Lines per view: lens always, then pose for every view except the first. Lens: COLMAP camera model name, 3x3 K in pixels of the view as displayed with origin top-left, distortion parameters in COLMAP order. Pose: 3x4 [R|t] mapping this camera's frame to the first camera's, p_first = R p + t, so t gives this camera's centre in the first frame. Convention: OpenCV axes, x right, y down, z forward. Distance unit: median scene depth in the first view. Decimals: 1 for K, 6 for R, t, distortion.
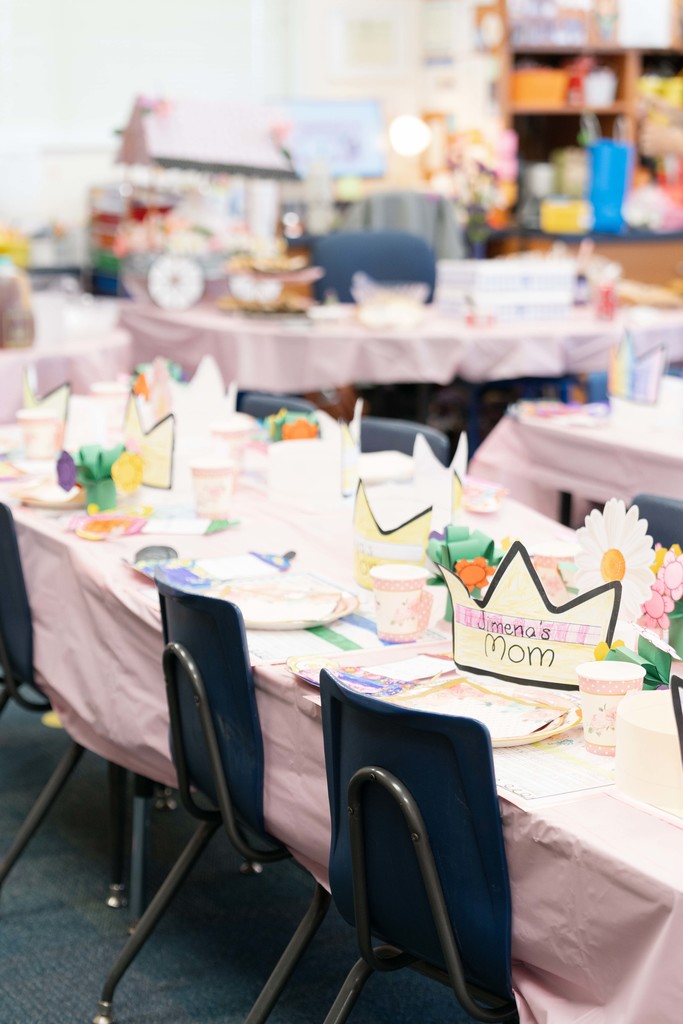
lens RADIAL K [[2106.4, 0, 340.1], [0, 2106.4, 511.1], [0, 0, 1]] dist [-0.067259, 0.000000]
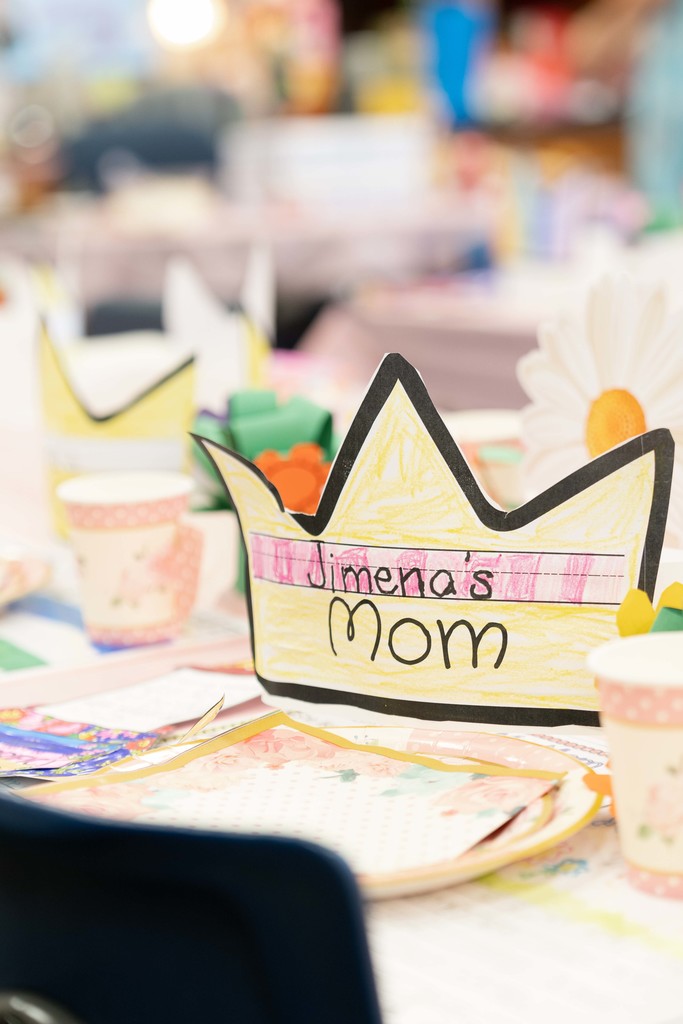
lens RADIAL K [[2150.9, 0, 343.4], [0, 2150.9, 511.7], [0, 0, 1]] dist [-0.034117, 0.000000]
pose [[0.994724, -0.063805, 0.080326, 0.040272], [0.065768, 0.997592, -0.022031, 0.051030], [-0.078727, 0.027198, 0.996525, 0.593347]]
